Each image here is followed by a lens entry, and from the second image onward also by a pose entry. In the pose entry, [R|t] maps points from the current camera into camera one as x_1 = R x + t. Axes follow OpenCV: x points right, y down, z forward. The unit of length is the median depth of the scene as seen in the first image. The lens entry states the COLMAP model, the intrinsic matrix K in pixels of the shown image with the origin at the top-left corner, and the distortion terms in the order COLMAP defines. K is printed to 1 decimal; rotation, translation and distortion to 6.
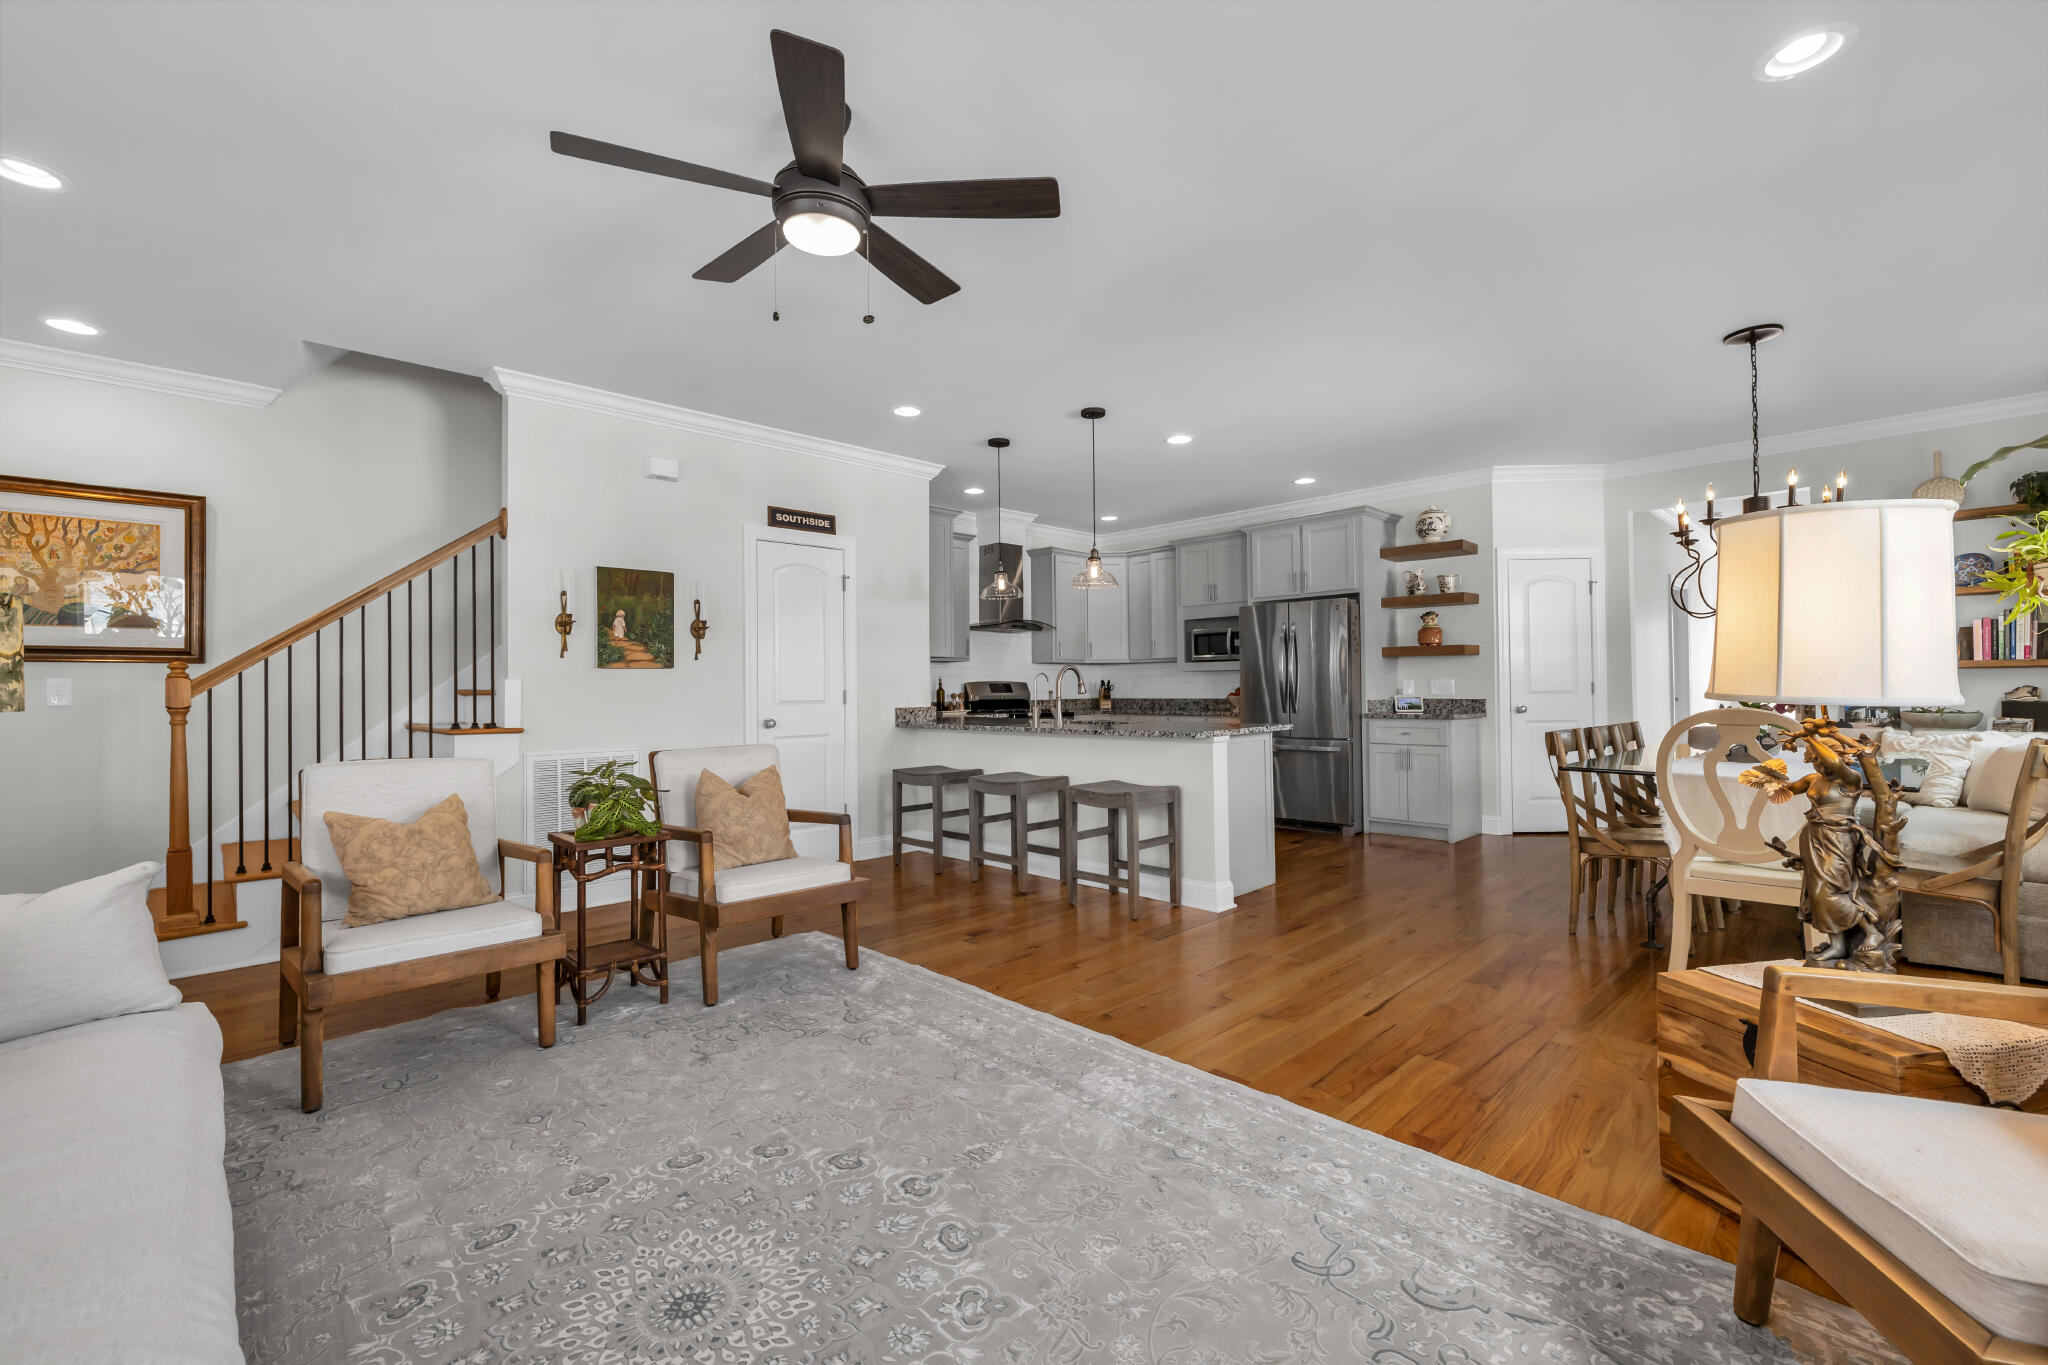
lens RADIAL K [[856.4, 0, 1020.1], [0, 856.4, 677.9], [0, 0, 1]] dist [-0.000909, 0.000141]
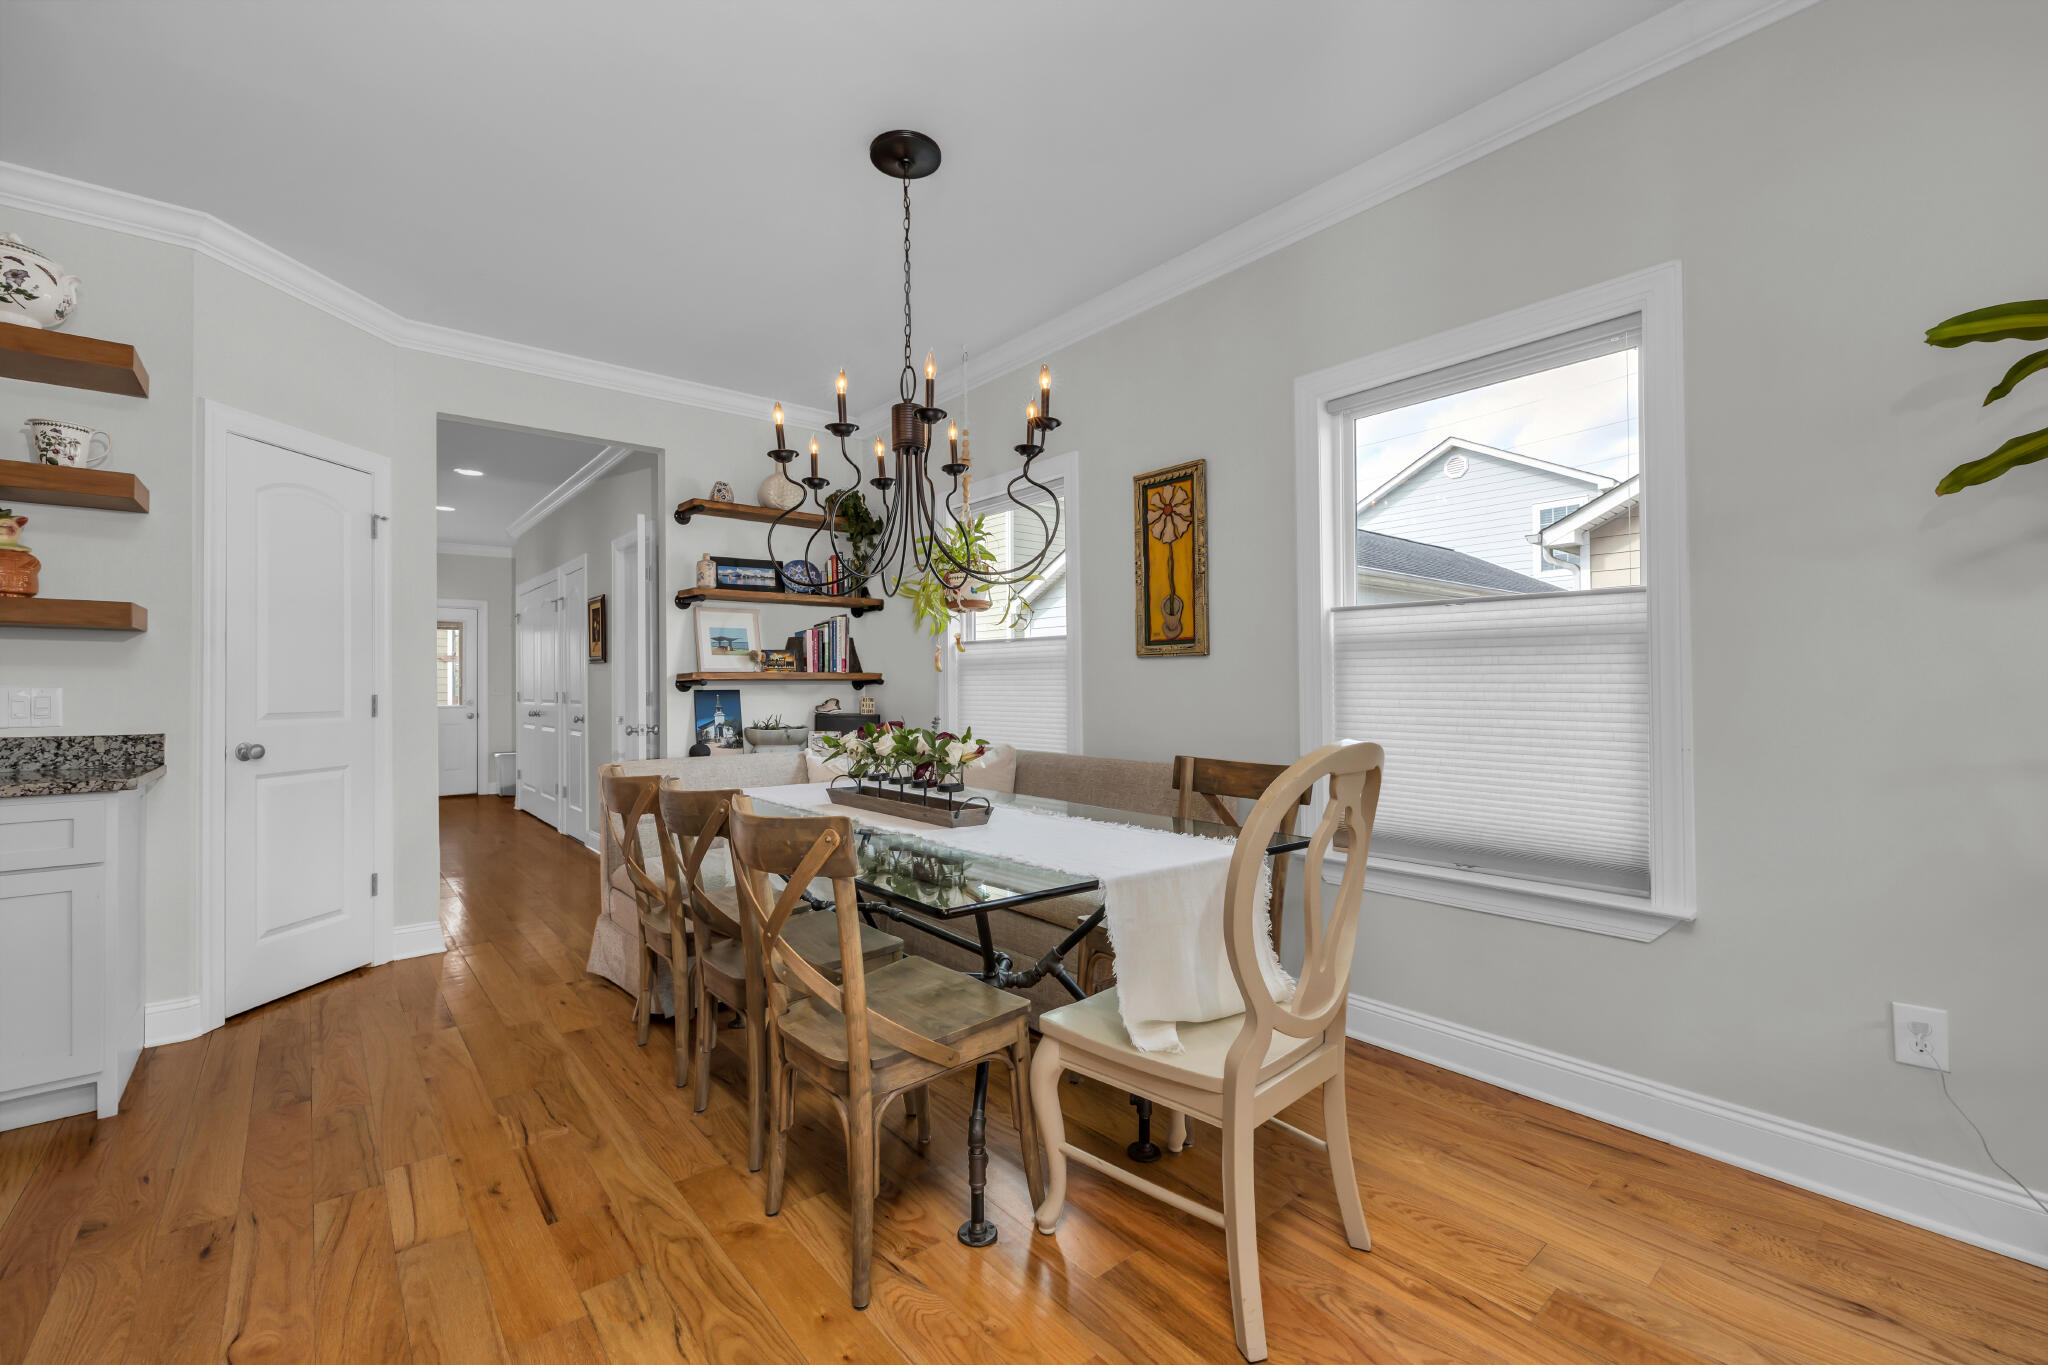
lens RADIAL K [[856.4, 0, 1020.1], [0, 856.4, 677.9], [0, 0, 1]] dist [-0.000909, 0.000141]
pose [[0.074527, 0.022446, 0.996966, 0.146885], [-0.003540, 0.999746, -0.022244, 0.004854], [-0.997213, -0.001871, 0.074588, 0.555373]]
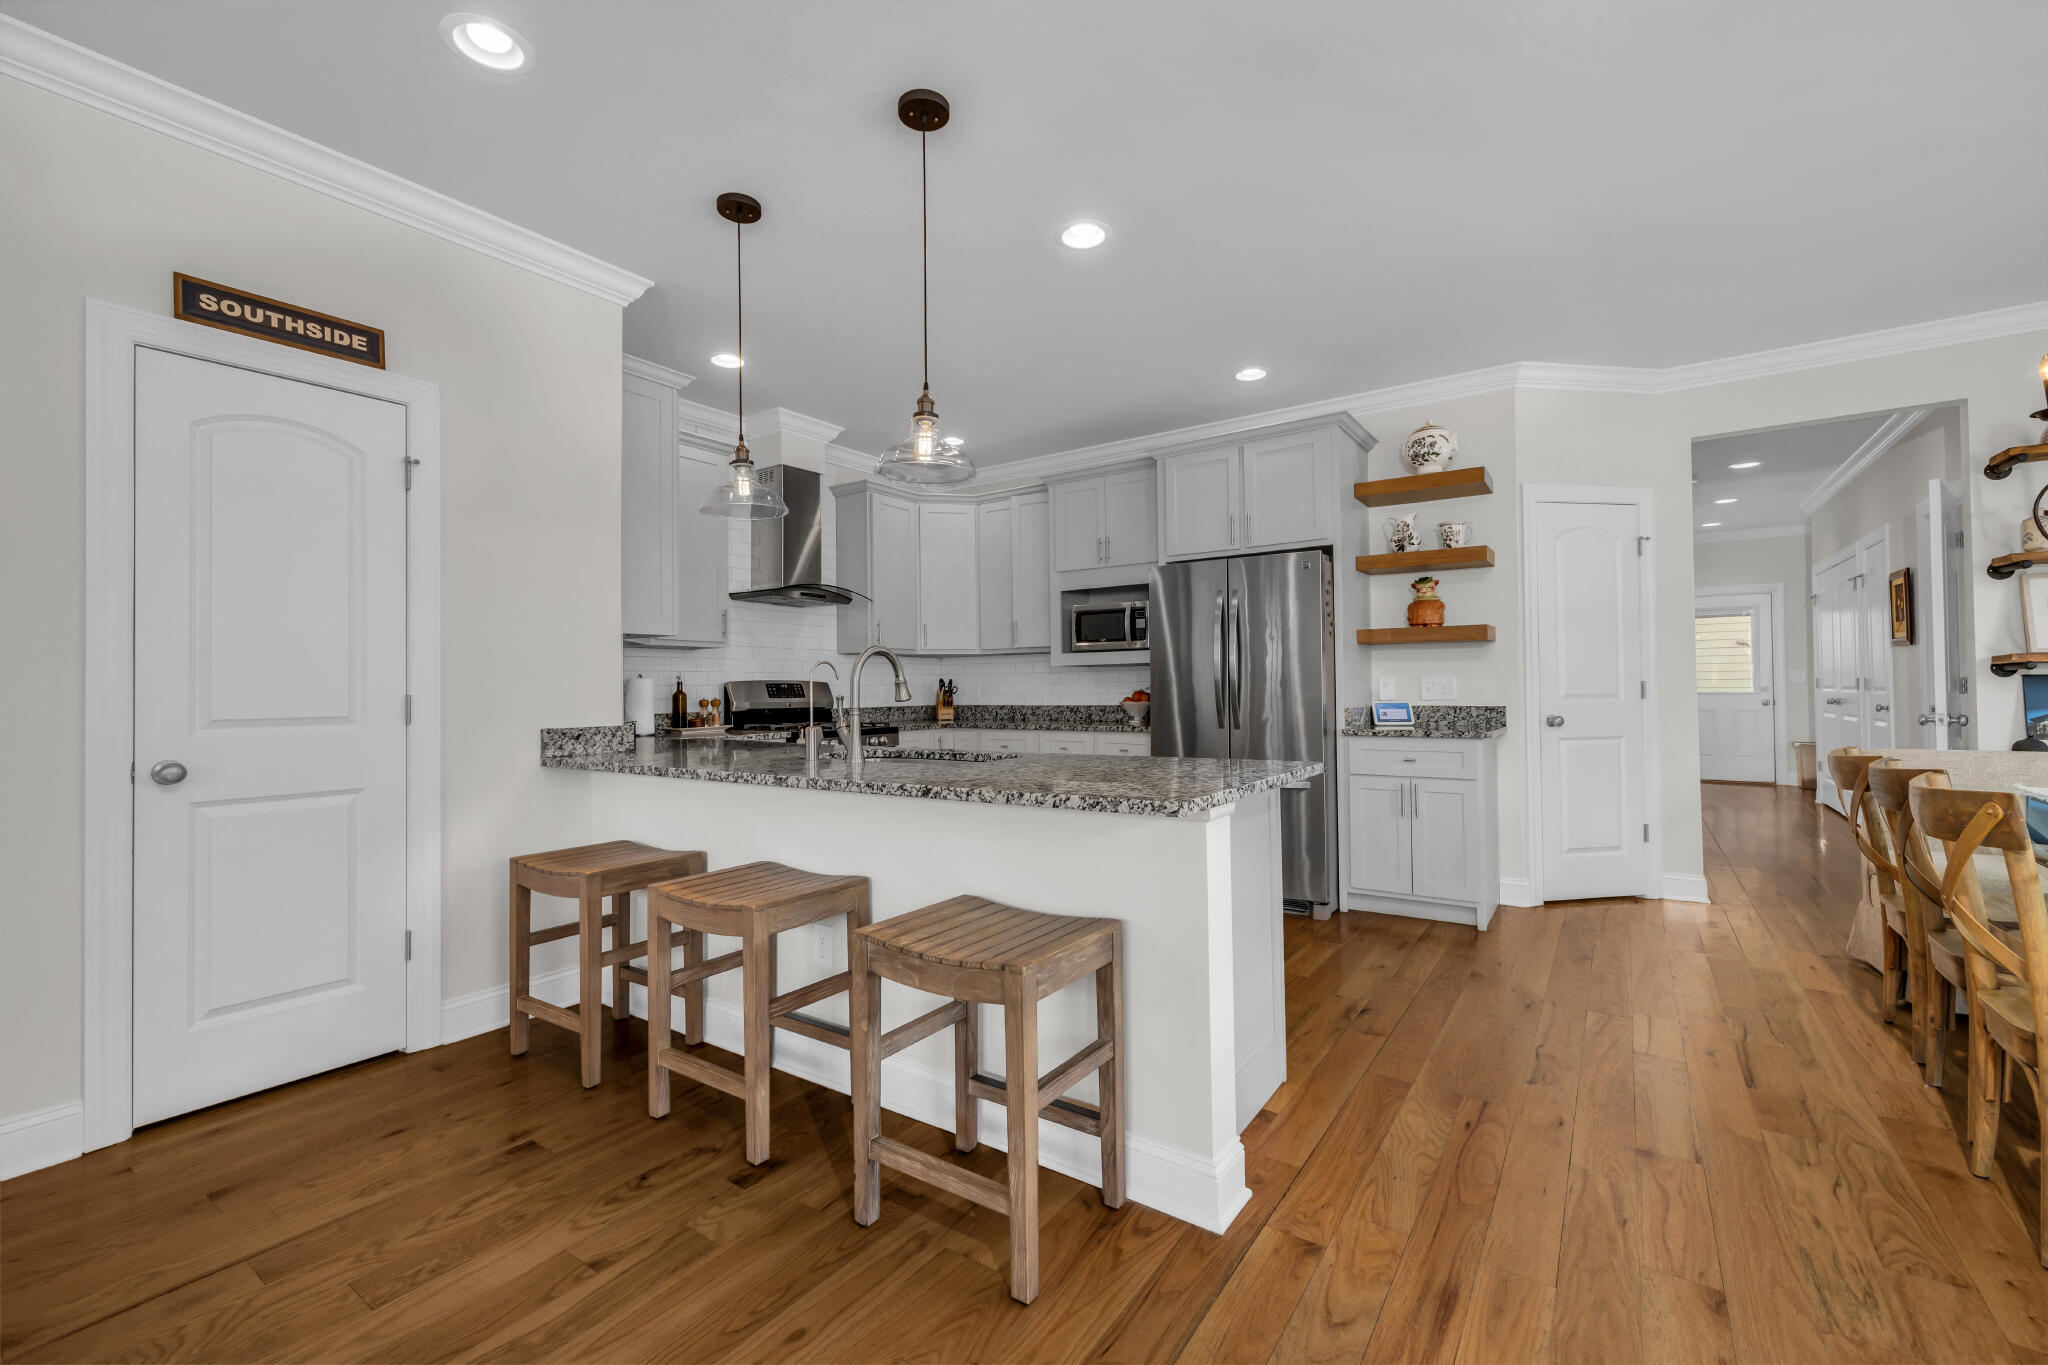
lens RADIAL K [[856.4, 0, 1020.1], [0, 856.4, 677.9], [0, 0, 1]] dist [-0.000909, 0.000141]
pose [[0.982311, 0.001798, 0.187247, 0.039619], [-0.001249, 0.999995, -0.003050, 0.005103], [-0.187252, 0.002762, 0.982308, 0.421936]]
